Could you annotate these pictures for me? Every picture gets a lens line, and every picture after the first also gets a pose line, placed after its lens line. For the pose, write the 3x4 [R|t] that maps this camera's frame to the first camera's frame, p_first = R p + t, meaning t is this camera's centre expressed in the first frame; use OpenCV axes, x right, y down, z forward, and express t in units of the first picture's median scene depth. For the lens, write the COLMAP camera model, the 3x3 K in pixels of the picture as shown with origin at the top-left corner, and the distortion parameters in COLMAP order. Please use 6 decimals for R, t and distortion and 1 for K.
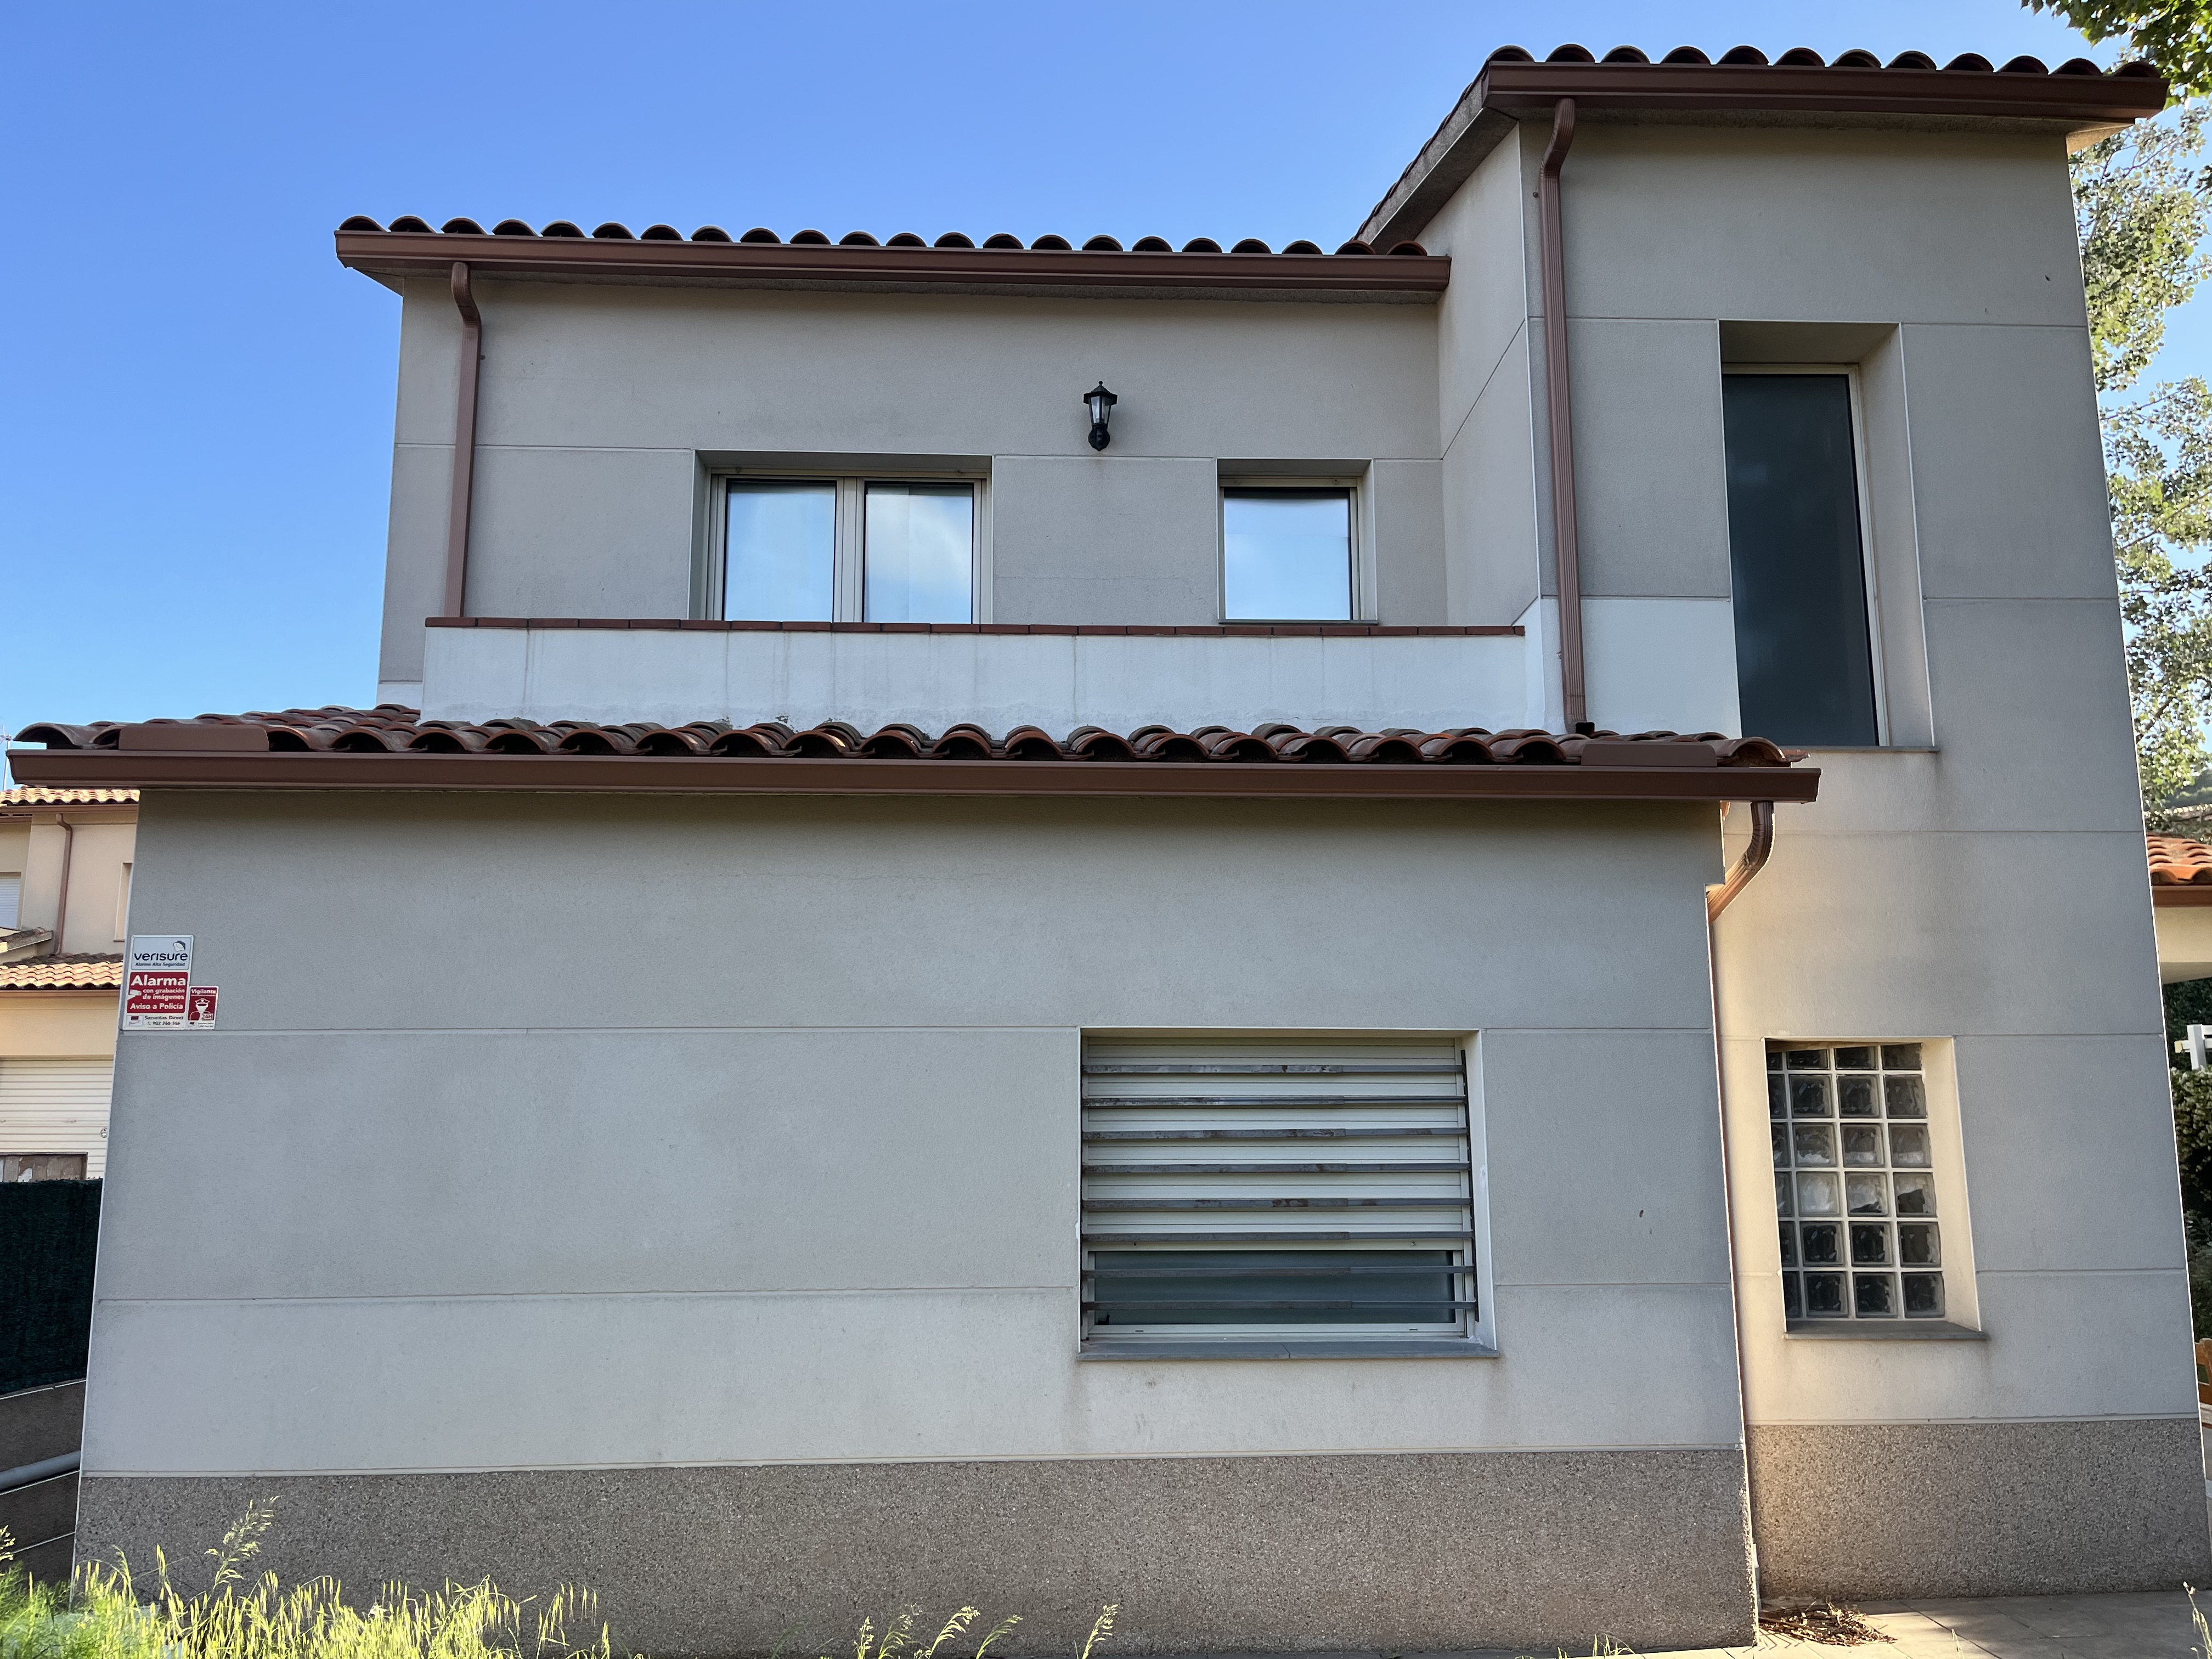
lens RADIAL K [[1678.5, 0, 1100.5], [0, 1678.5, 807.8], [0, 0, 1]] dist [0.078506, -0.101288]
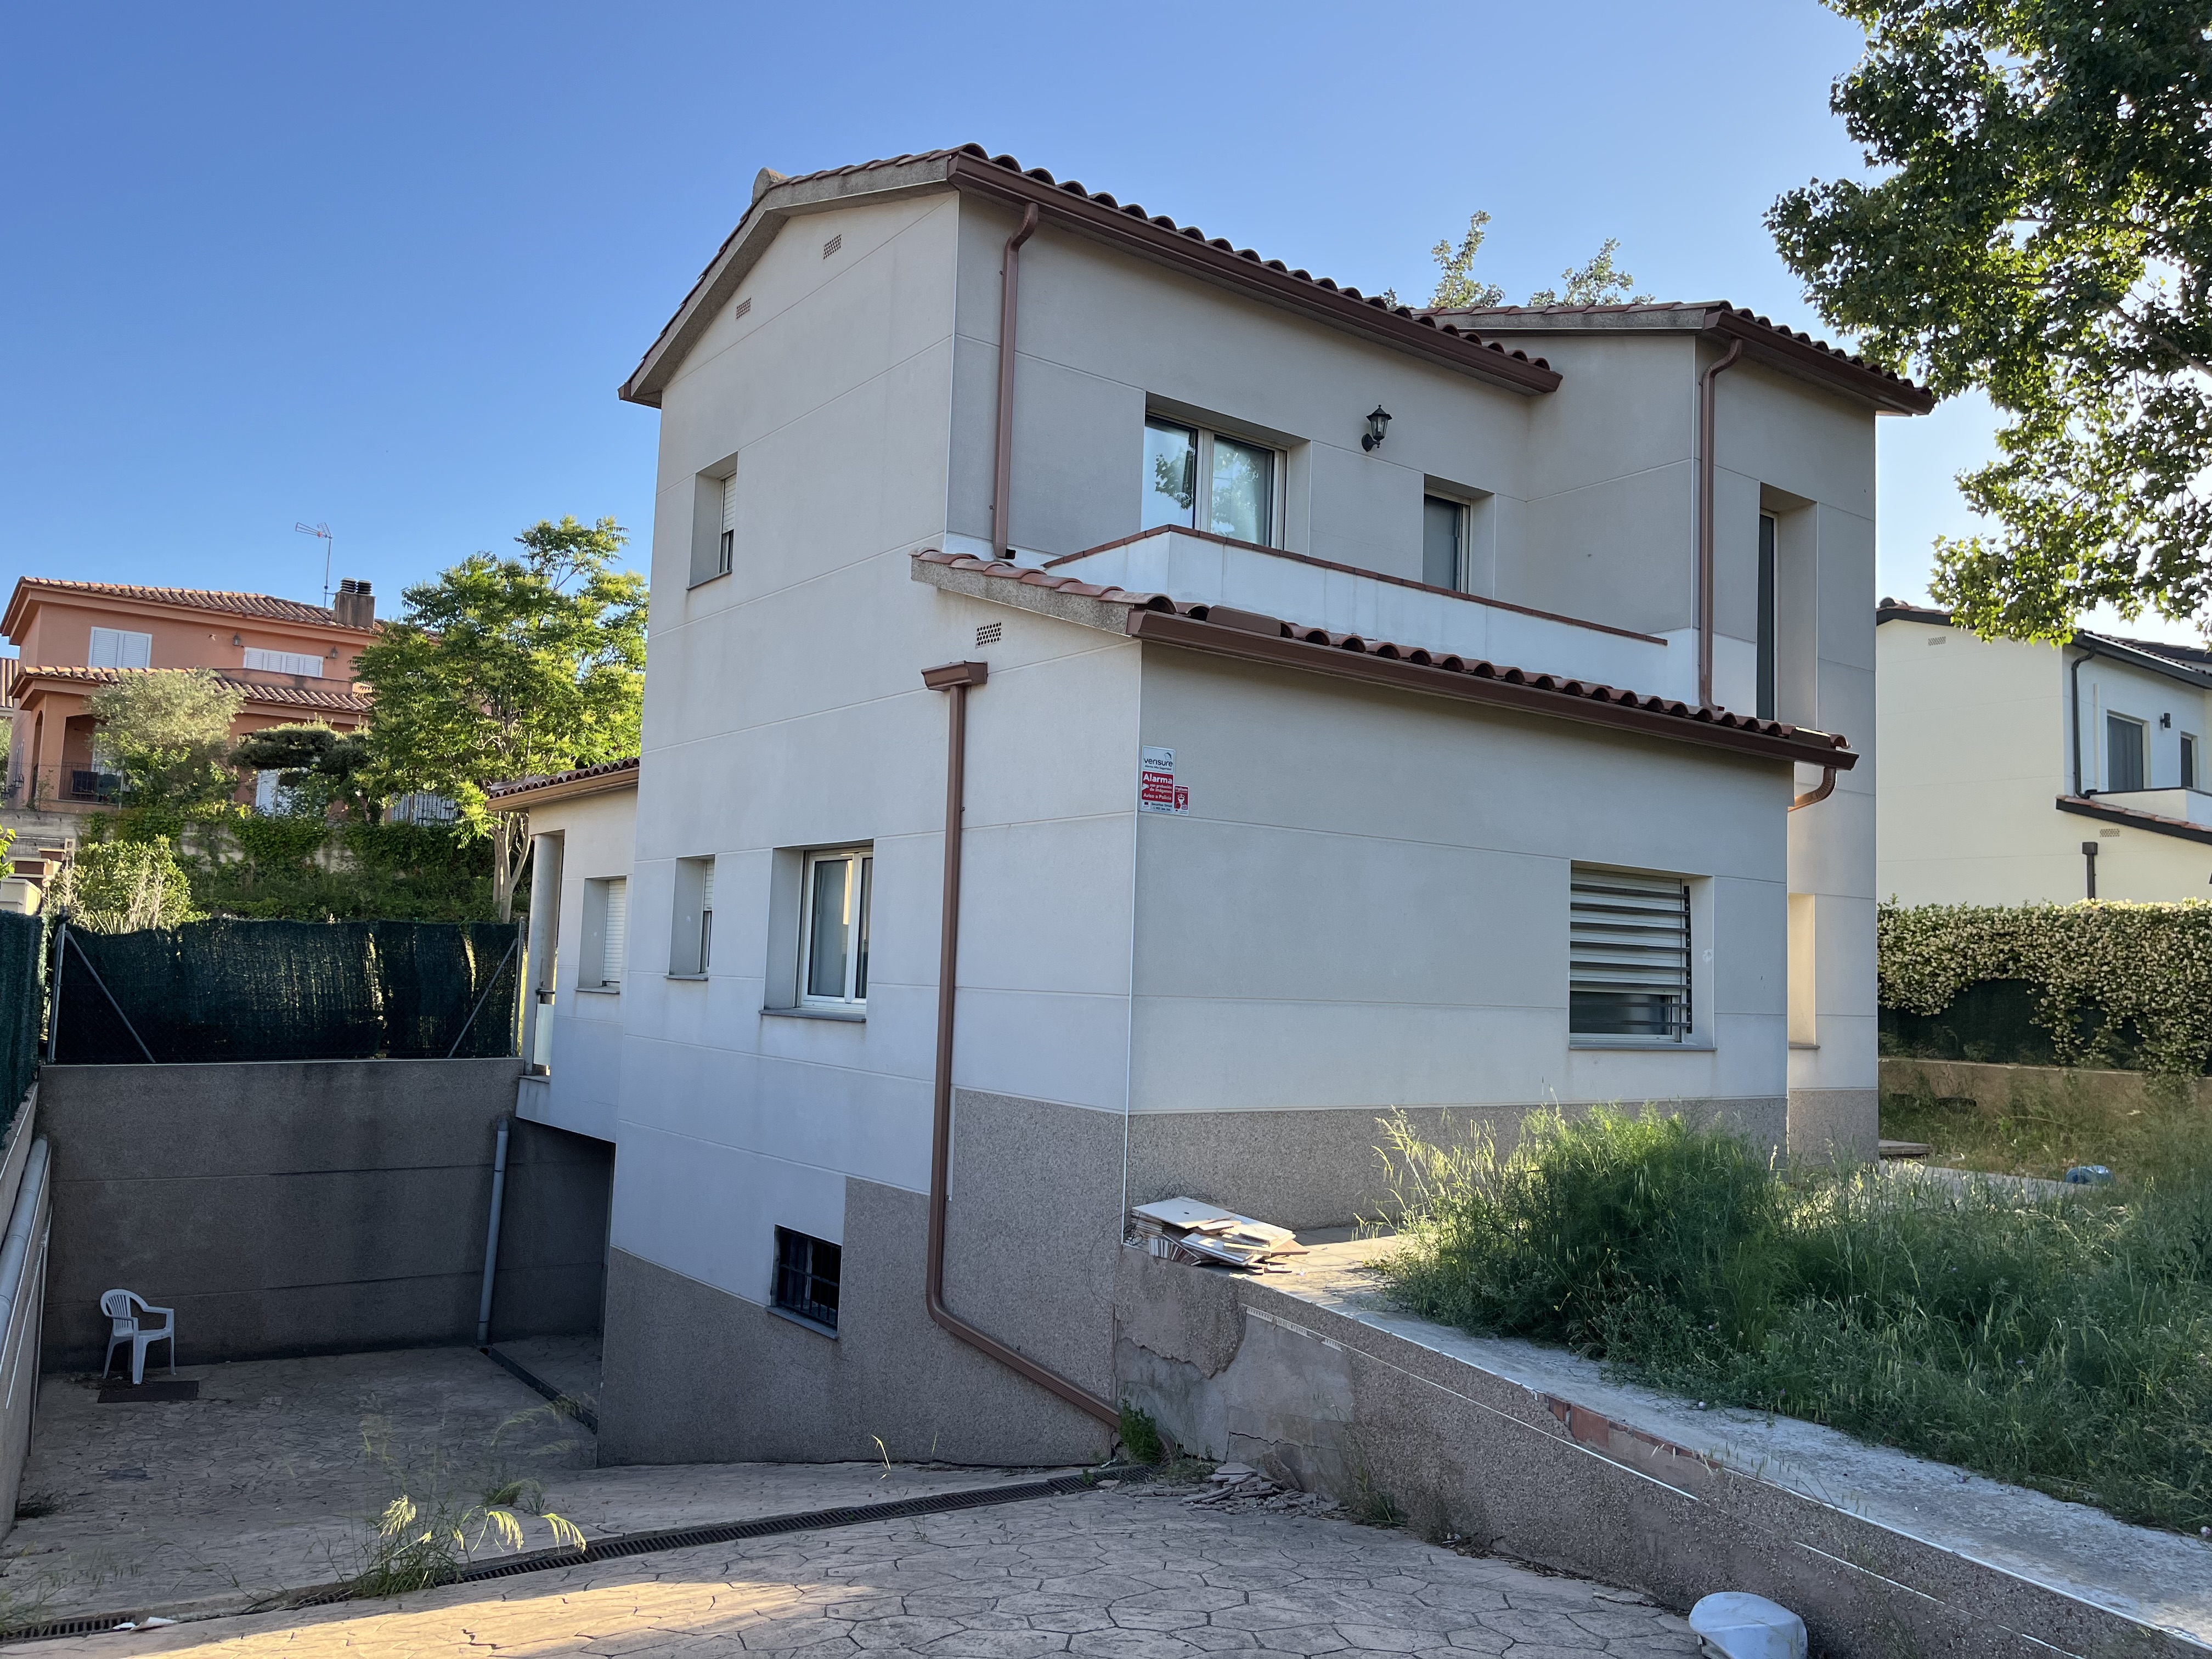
lens RADIAL K [[1678.5, 0, 1100.5], [0, 1678.5, 807.8], [0, 0, 1]] dist [0.078506, -0.101288]
pose [[0.830191, 0.088806, 0.550360, -1.107182], [-0.142217, 0.988303, 0.055055, 0.044530], [-0.539033, -0.123977, 0.833111, -0.120520]]
